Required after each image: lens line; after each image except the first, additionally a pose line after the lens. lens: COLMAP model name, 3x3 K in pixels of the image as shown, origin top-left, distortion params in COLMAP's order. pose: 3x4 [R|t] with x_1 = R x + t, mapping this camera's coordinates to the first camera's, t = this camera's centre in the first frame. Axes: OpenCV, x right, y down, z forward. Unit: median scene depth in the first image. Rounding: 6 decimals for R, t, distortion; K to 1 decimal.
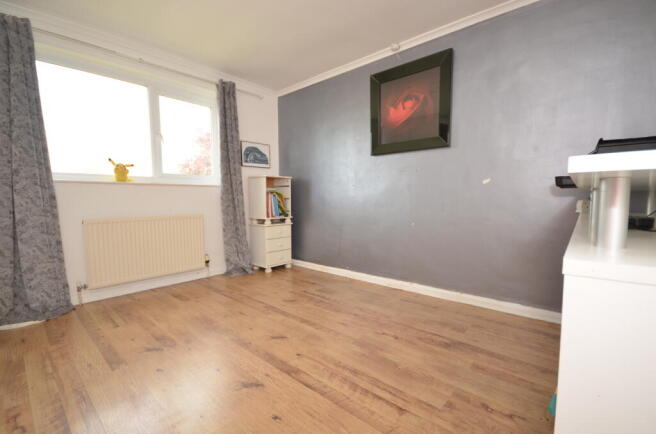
lens RADIAL K [[285.5, 0, 330.3], [0, 285.5, 219.0], [0, 0, 1]] dist [0.000874, 0.000029]
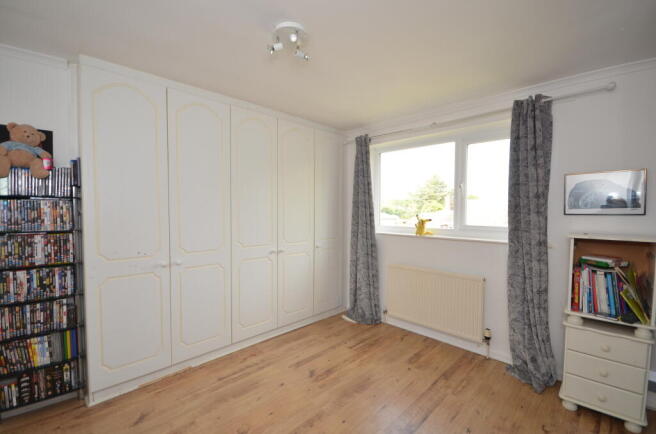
lens RADIAL K [[285.5, 0, 330.3], [0, 285.5, 219.0], [0, 0, 1]] dist [0.000874, 0.000029]
pose [[-0.050492, 0.039168, -0.997956, 0.424409], [-0.077388, 0.996073, 0.043010, -0.205676], [0.995722, 0.079401, -0.047263, 0.660586]]
